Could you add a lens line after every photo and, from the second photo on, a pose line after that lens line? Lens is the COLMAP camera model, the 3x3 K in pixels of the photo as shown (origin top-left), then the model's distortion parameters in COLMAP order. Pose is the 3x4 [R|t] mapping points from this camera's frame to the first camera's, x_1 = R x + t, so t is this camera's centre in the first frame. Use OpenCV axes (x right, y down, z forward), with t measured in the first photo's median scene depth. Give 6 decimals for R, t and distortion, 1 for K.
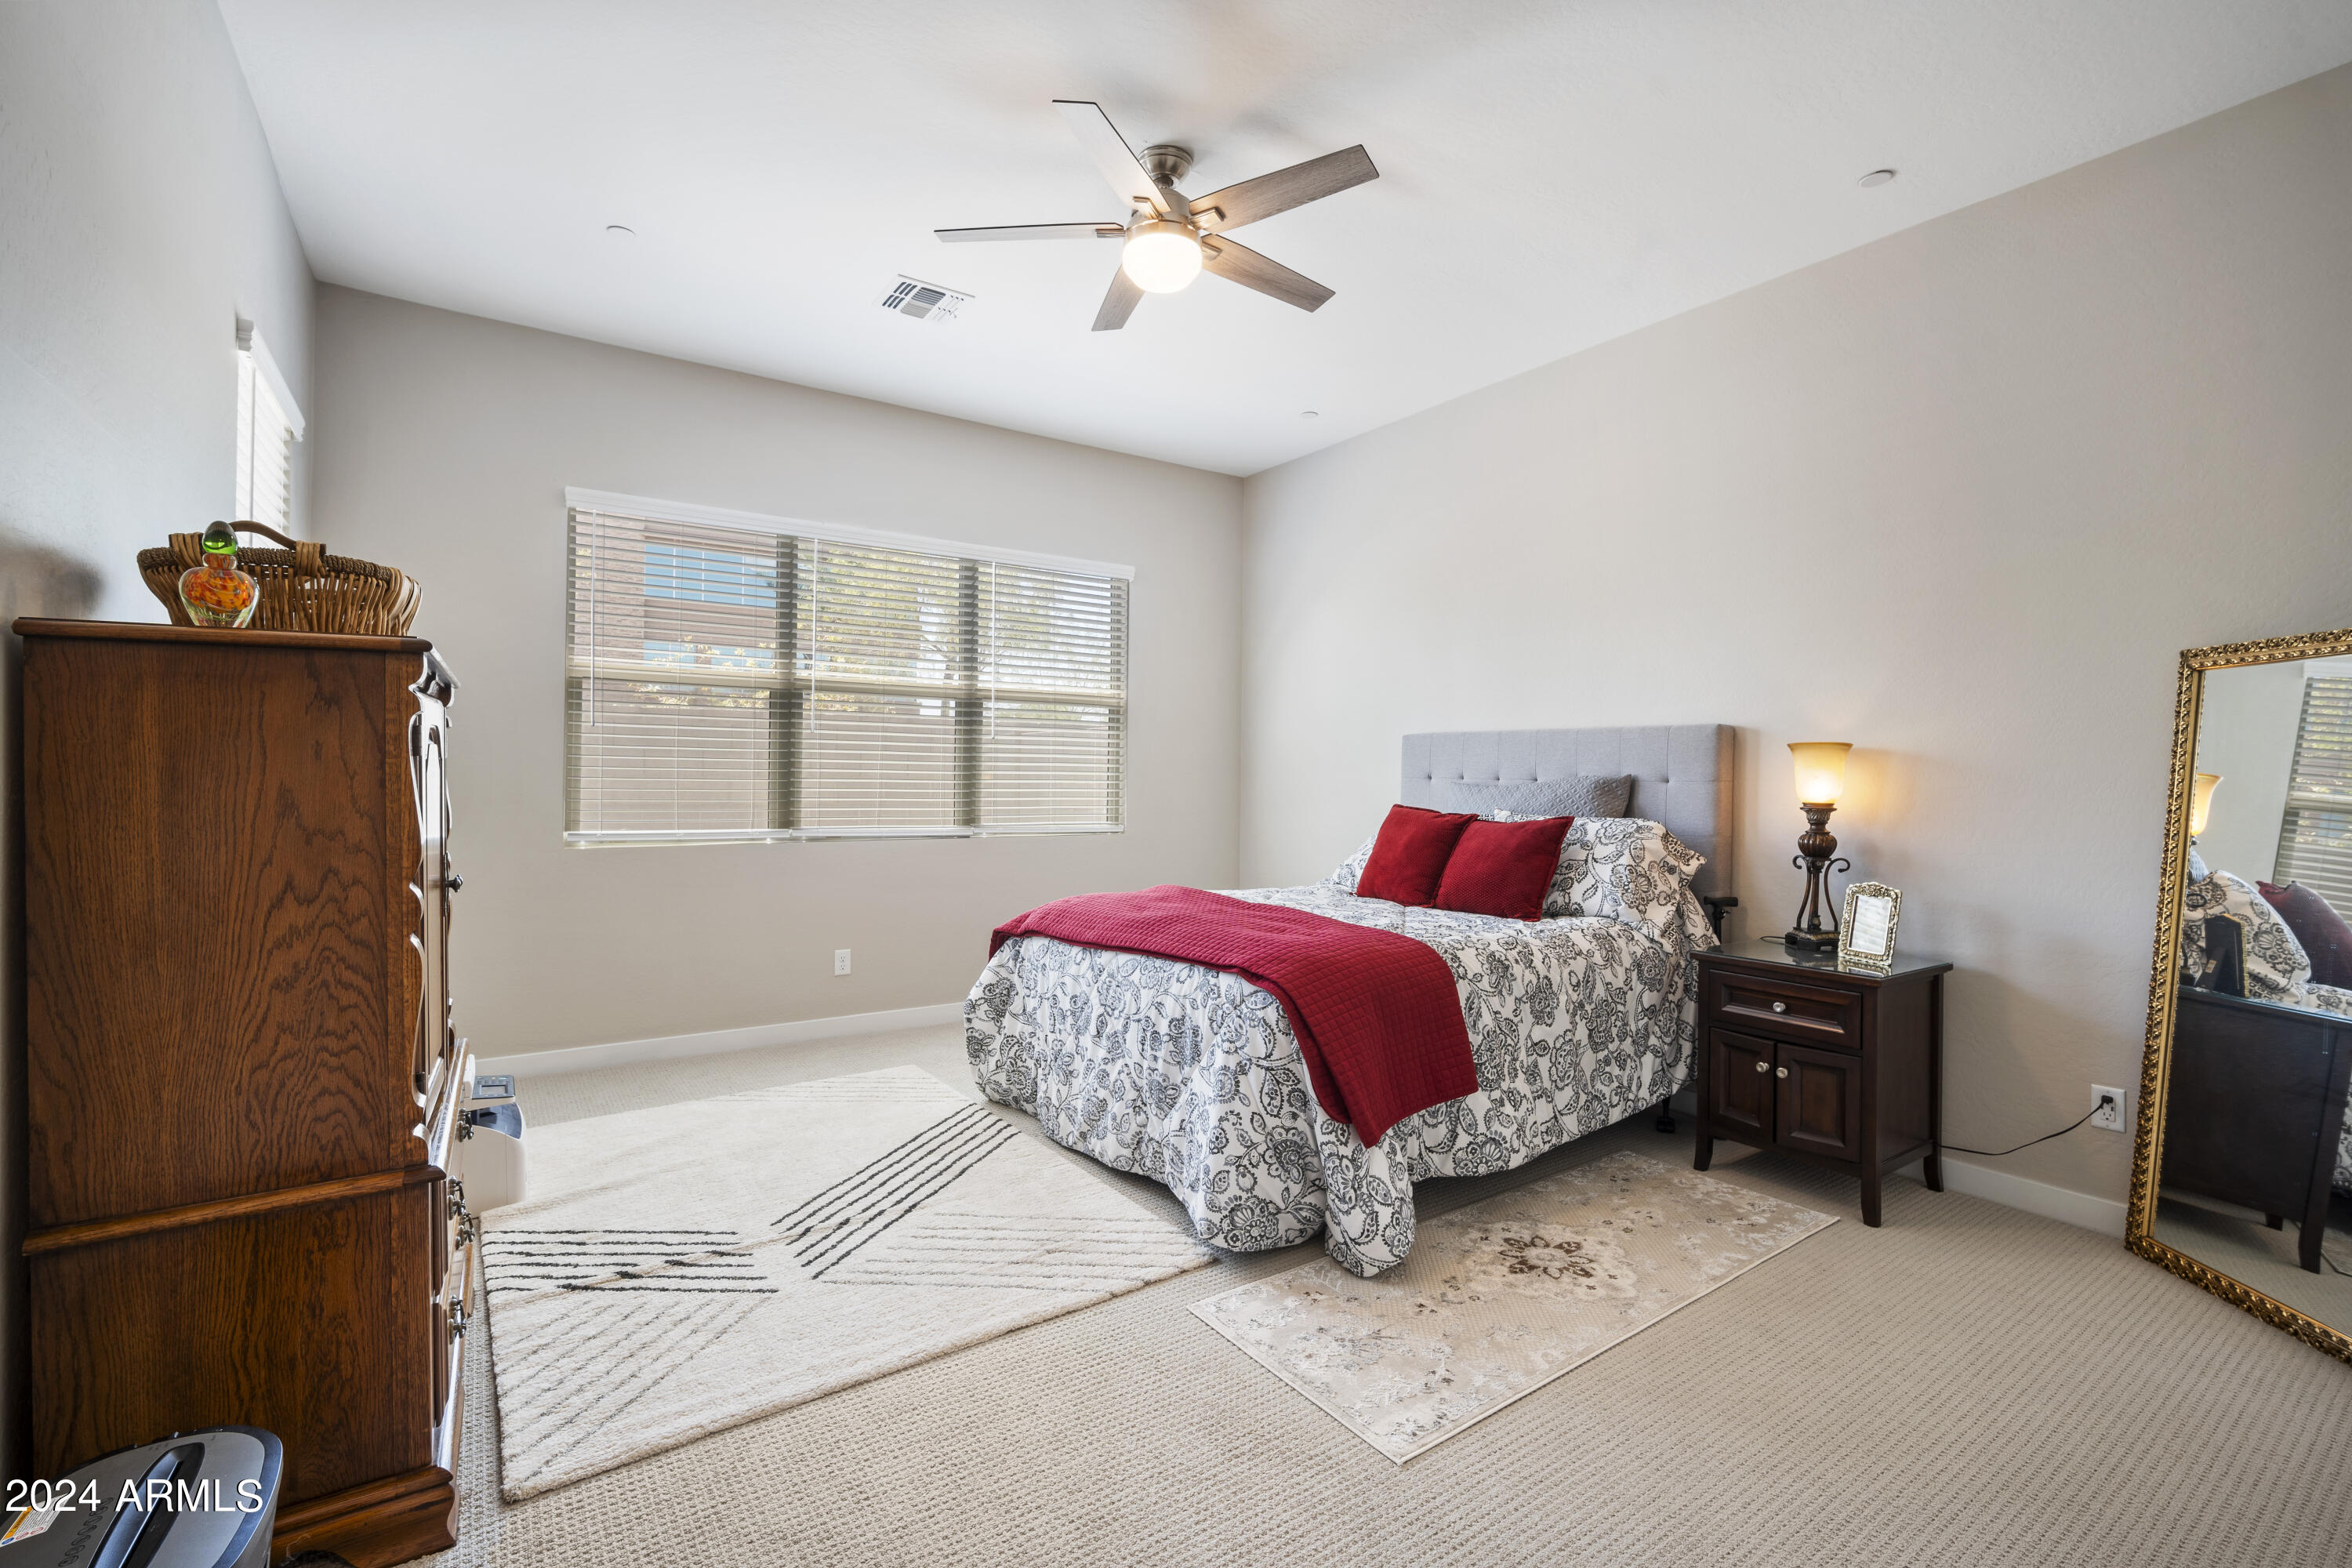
lens RADIAL K [[1023.5, 0, 1178.0], [0, 1023.5, 782.7], [0, 0, 1]] dist [-0.013868, 0.004888]
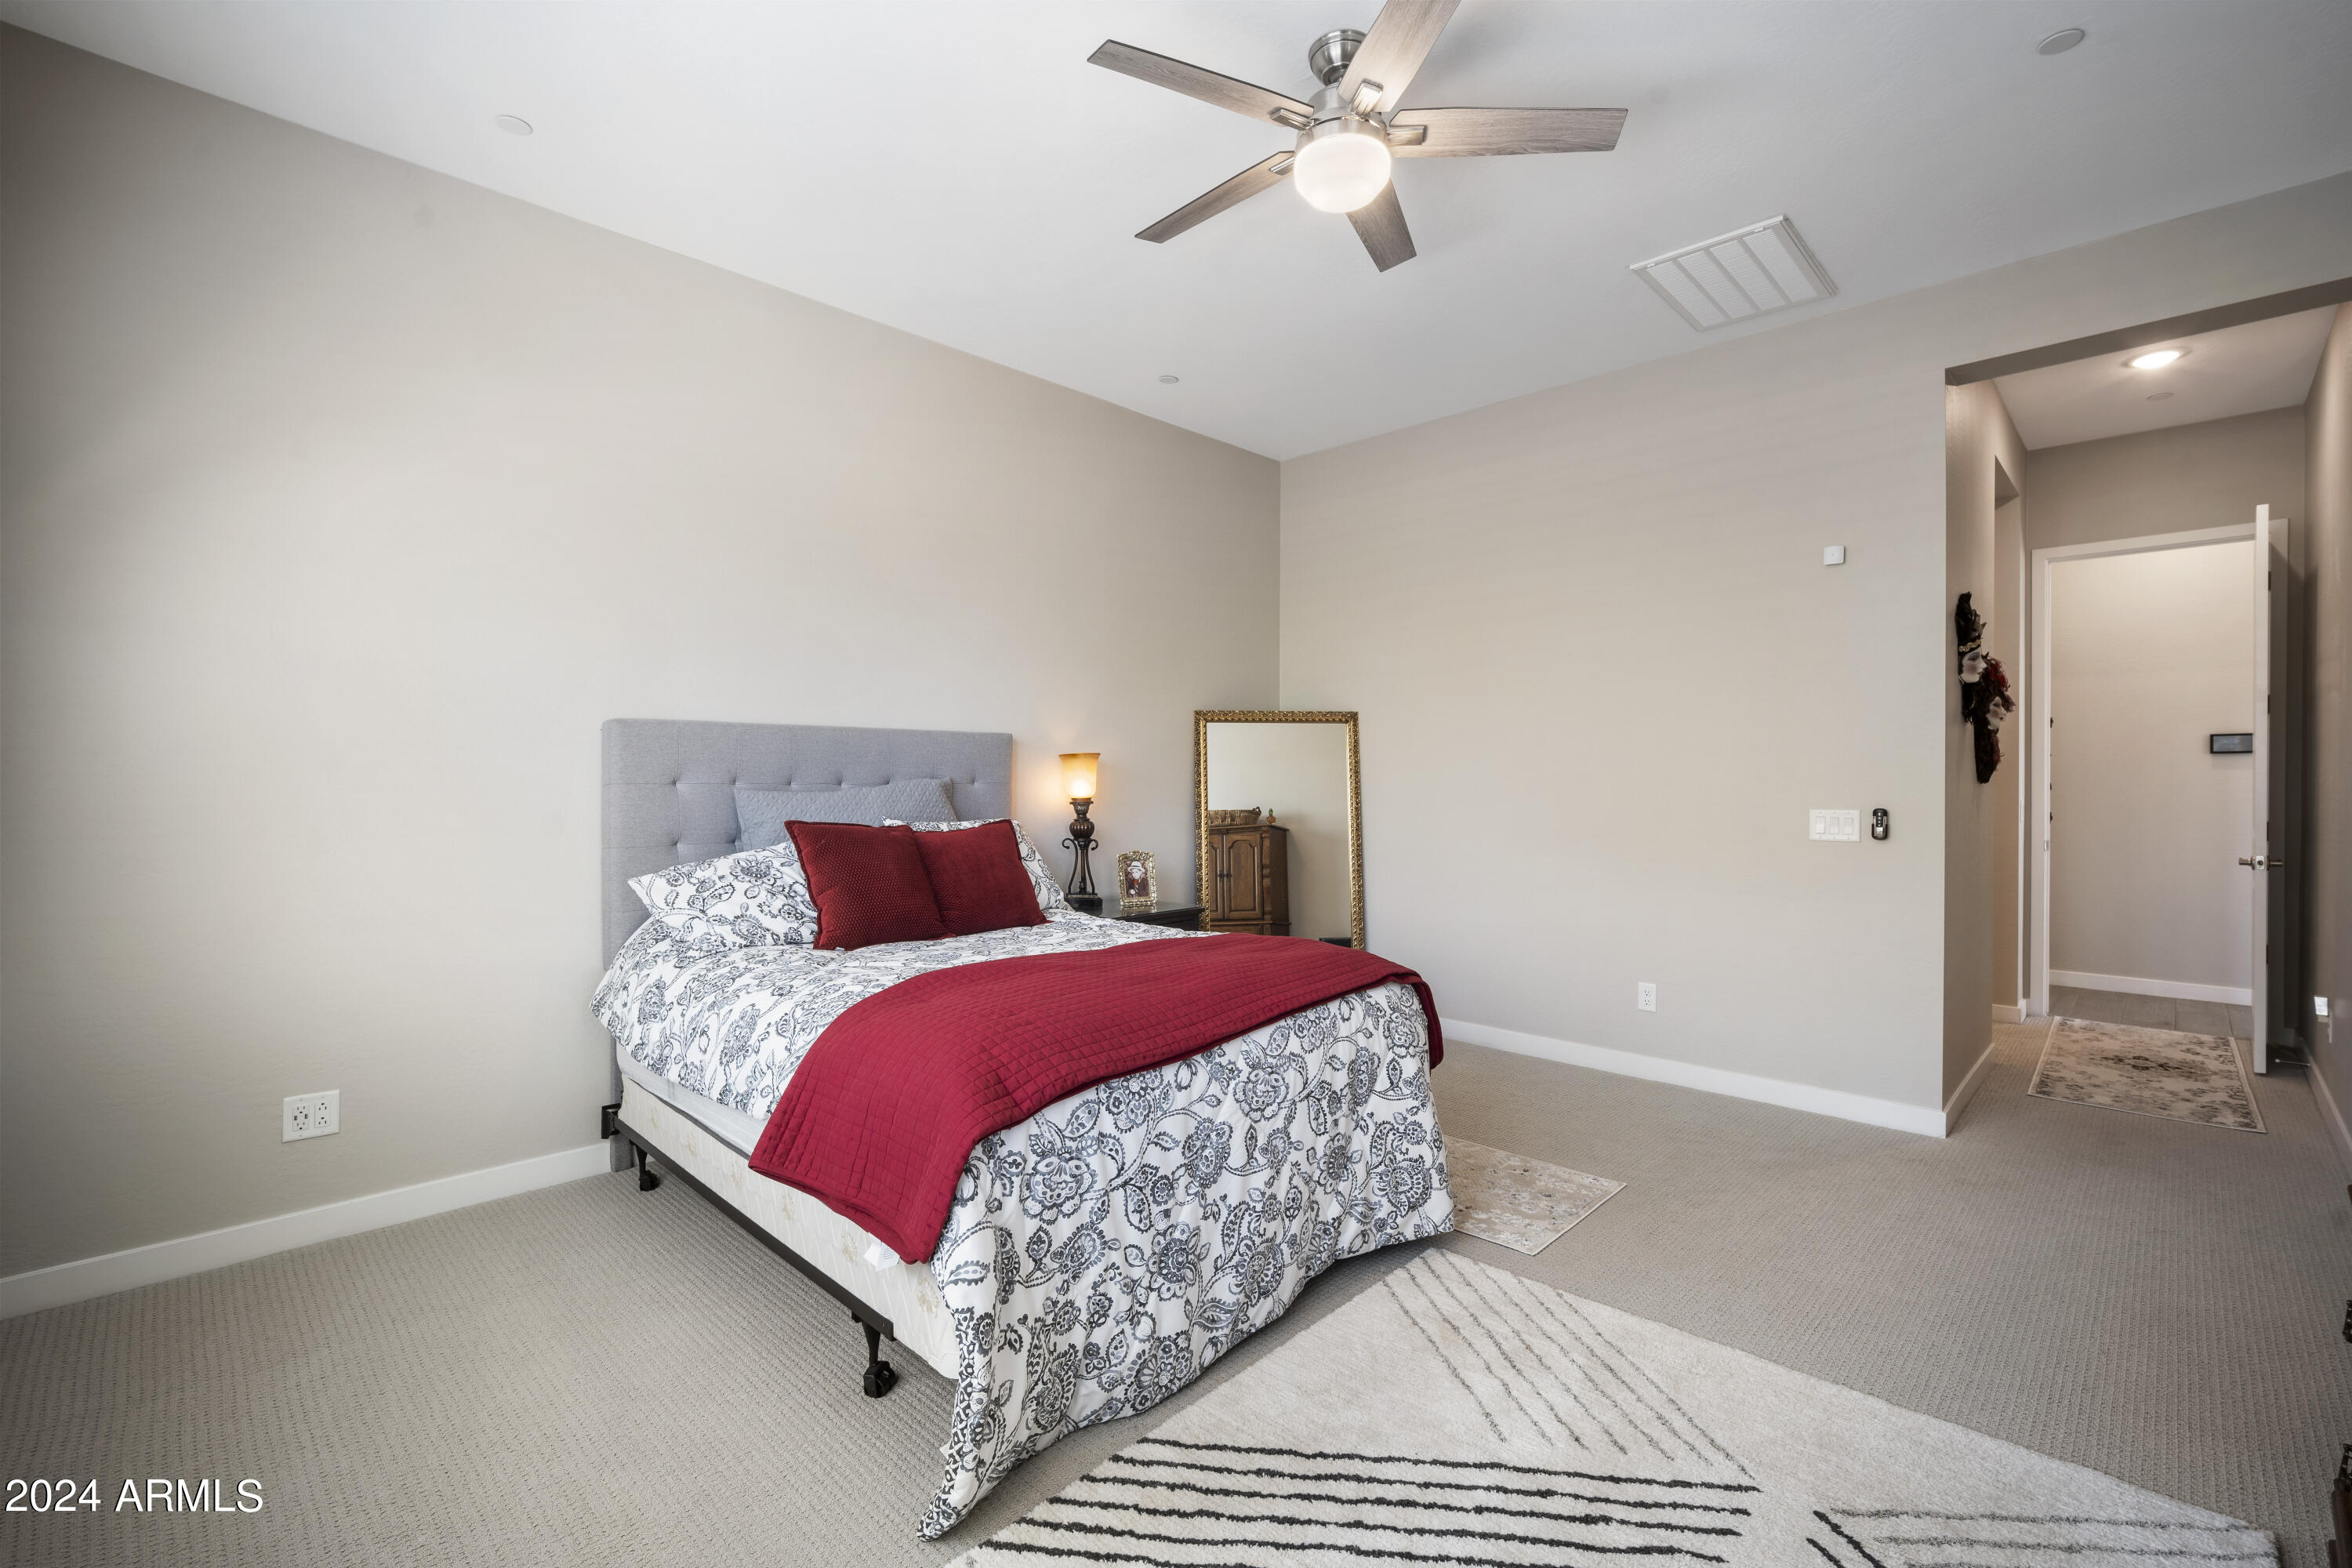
lens RADIAL K [[1023.5, 0, 1178.0], [0, 1023.5, 782.7], [0, 0, 1]] dist [-0.013868, 0.004888]
pose [[-0.191596, -0.015749, 0.981348, -0.765407], [0.001271, 0.999866, 0.016295, -0.023413], [-0.981473, 0.004369, -0.191550, 1.201153]]
